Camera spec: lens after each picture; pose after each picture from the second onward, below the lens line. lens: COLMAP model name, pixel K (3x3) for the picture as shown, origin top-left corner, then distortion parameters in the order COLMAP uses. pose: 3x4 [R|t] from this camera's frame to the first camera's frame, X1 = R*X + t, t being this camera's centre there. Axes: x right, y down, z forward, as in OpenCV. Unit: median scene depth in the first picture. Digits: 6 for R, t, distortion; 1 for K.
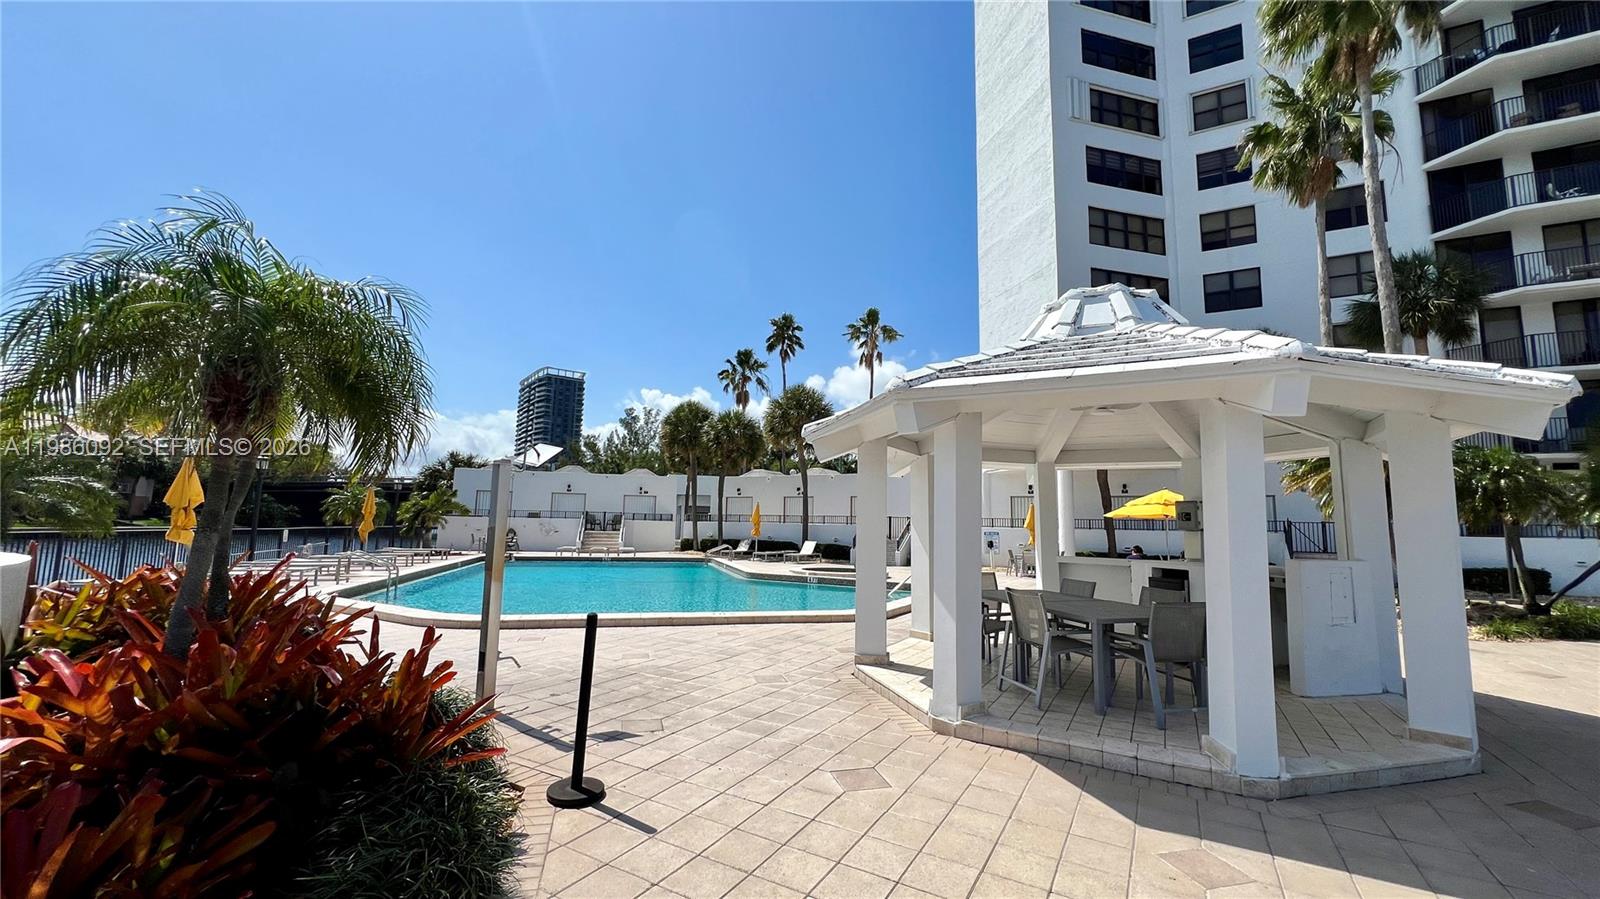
lens RADIAL K [[639.2, 0, 800.4], [0, 639.2, 448.2], [0, 0, 1]] dist [0.001948, 0.000990]
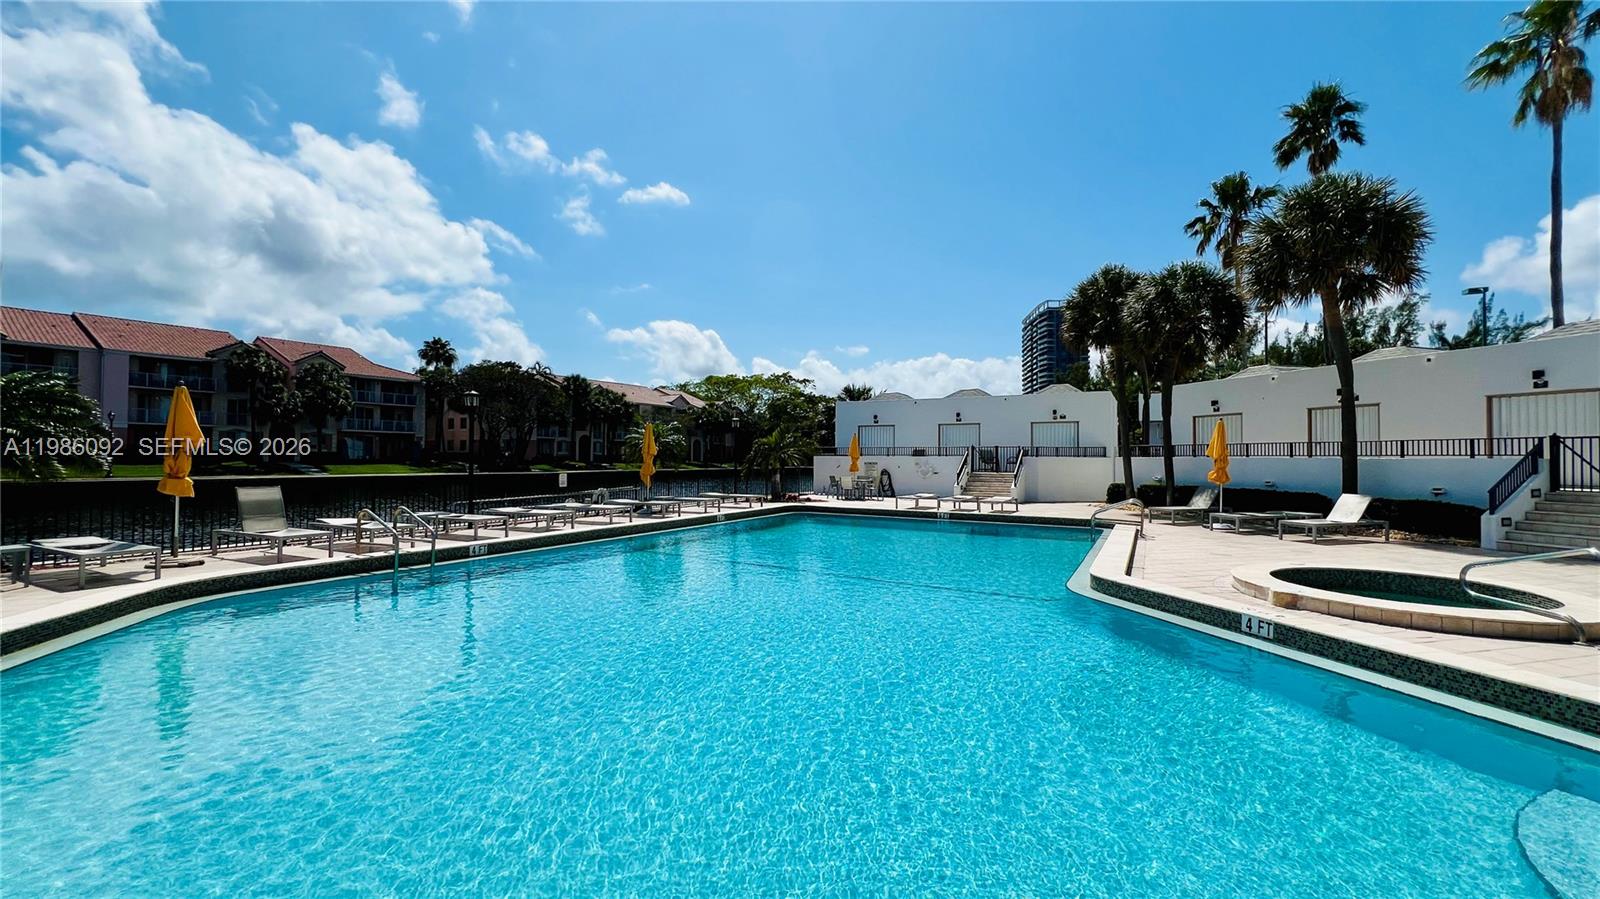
lens RADIAL K [[639.2, 0, 802.8], [0, 639.2, 449.5], [0, 0, 1]] dist [0.001948, 0.000990]
pose [[0.722329, -0.026106, -0.691057, 0.041443], [0.095196, 0.993528, 0.061973, 0.037912], [0.684966, -0.110551, 0.720139, 0.328290]]
